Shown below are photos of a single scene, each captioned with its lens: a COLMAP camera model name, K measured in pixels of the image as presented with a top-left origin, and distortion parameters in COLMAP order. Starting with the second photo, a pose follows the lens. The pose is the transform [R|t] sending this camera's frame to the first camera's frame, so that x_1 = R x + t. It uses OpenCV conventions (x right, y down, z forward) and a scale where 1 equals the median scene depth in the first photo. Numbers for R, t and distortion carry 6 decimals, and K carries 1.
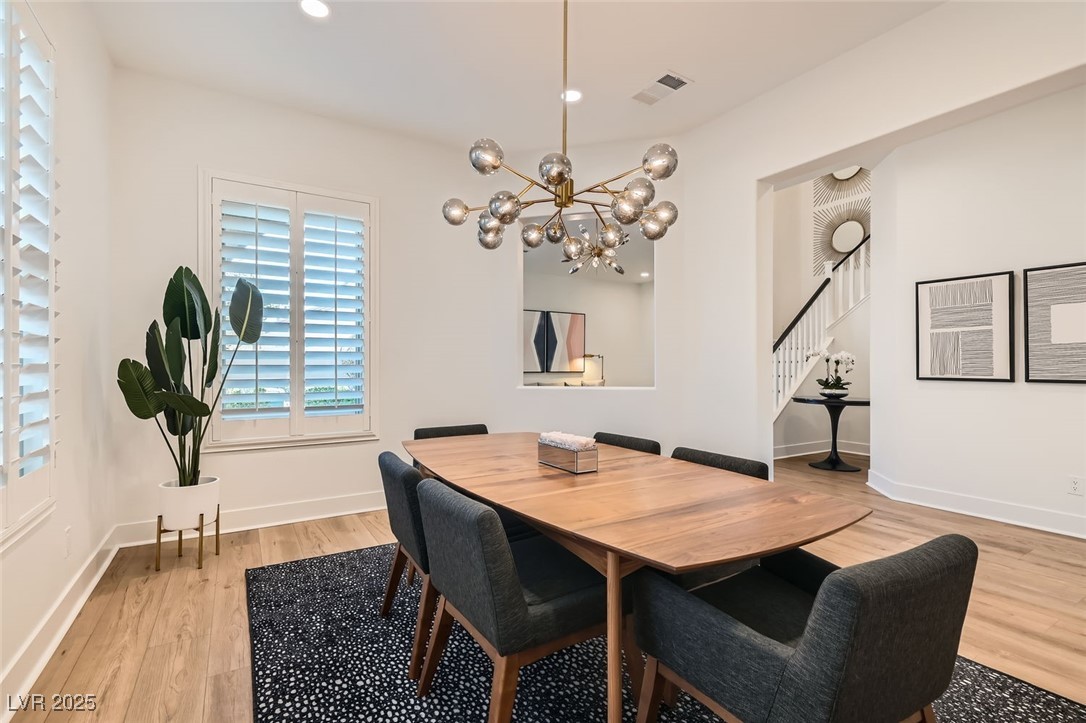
lens RADIAL K [[503.5, 0, 536.9], [0, 503.5, 359.8], [0, 0, 1]] dist [0.001003, -0.001416]
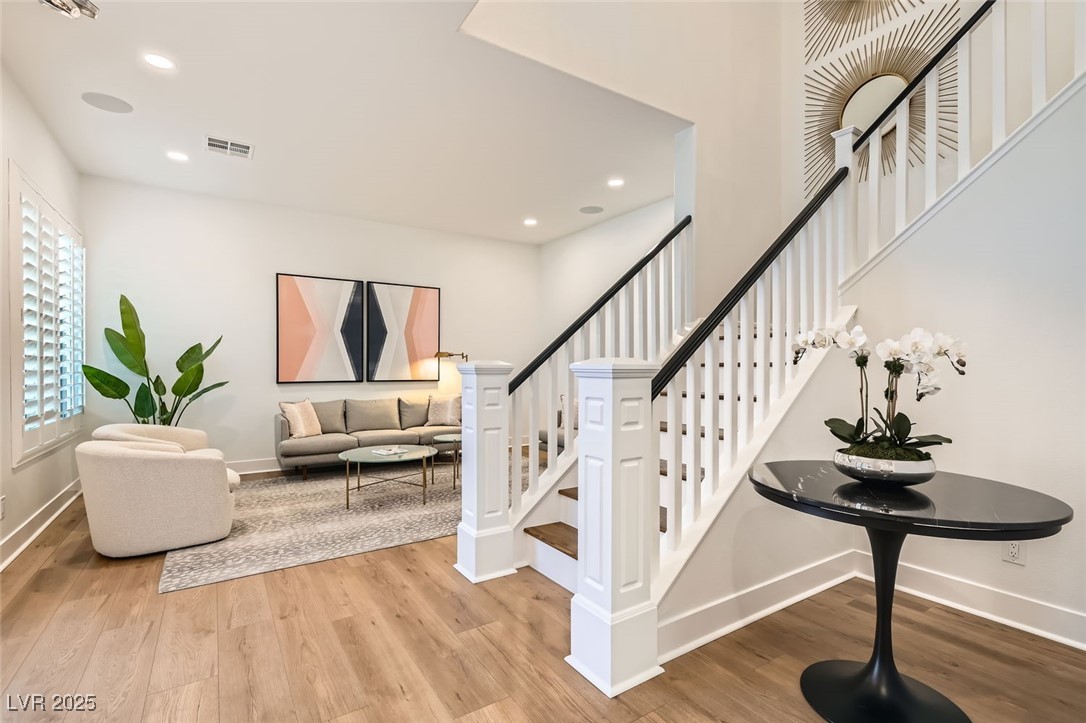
lens RADIAL K [[495.9, 0, 521.3], [0, 495.9, 365.8], [0, 0, 1]] dist [-0.022078, -0.000419]
pose [[0.999943, -0.001617, -0.010512, 0.284000], [0.001706, 0.999963, 0.008453, 0.001198], [0.010498, -0.008470, 0.999909, 0.532484]]
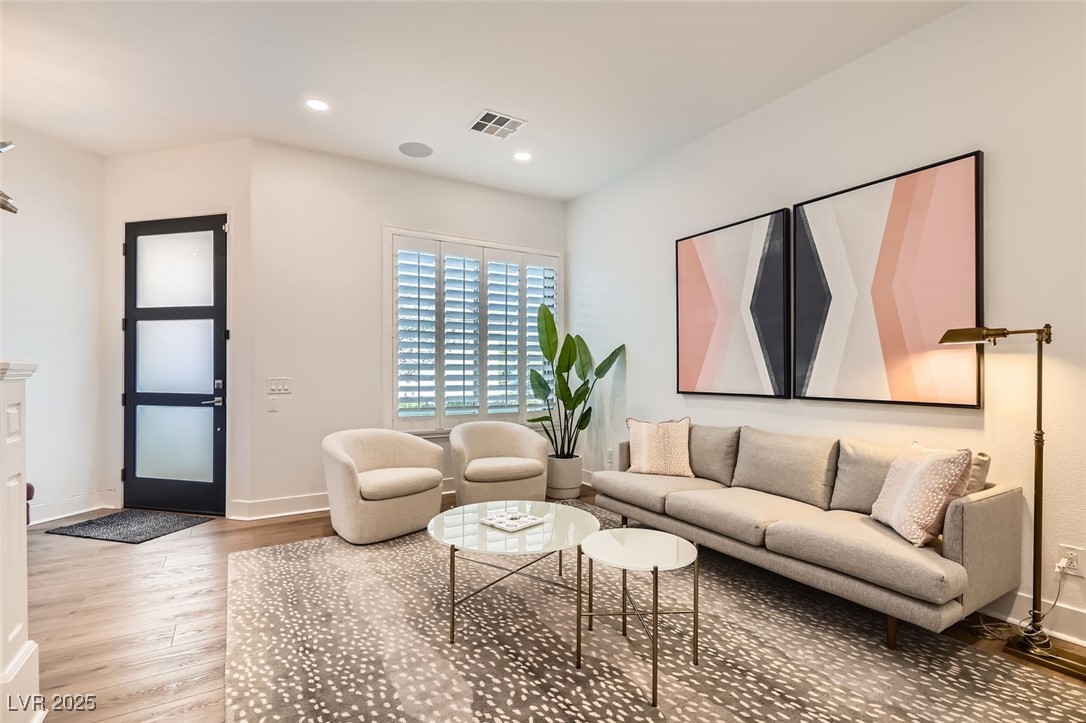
lens RADIAL K [[492.2, 0, 550.6], [0, 492.2, 373.5], [0, 0, 1]] dist [-0.003322, -0.000626]
pose [[-0.002400, 0.000416, -0.999997, 0.441200], [0.008664, 0.999962, 0.000395, 0.010462], [0.999960, -0.008663, -0.002404, 1.126108]]
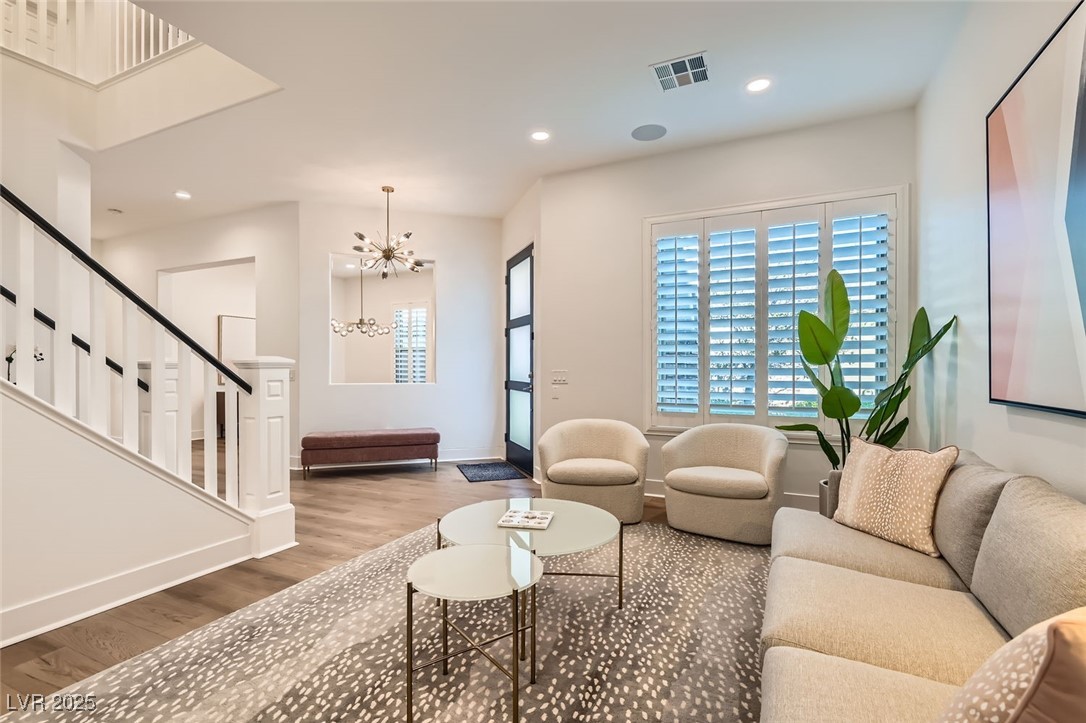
lens RADIAL K [[509.3, 0, 539.1], [0, 509.3, 369.7], [0, 0, 1]] dist [0.005329, 0.000136]
pose [[-0.840839, 0.001920, -0.541282, 0.288753], [0.004807, 0.999981, -0.003920, 0.014426], [0.541264, -0.005898, -0.840832, 1.367426]]
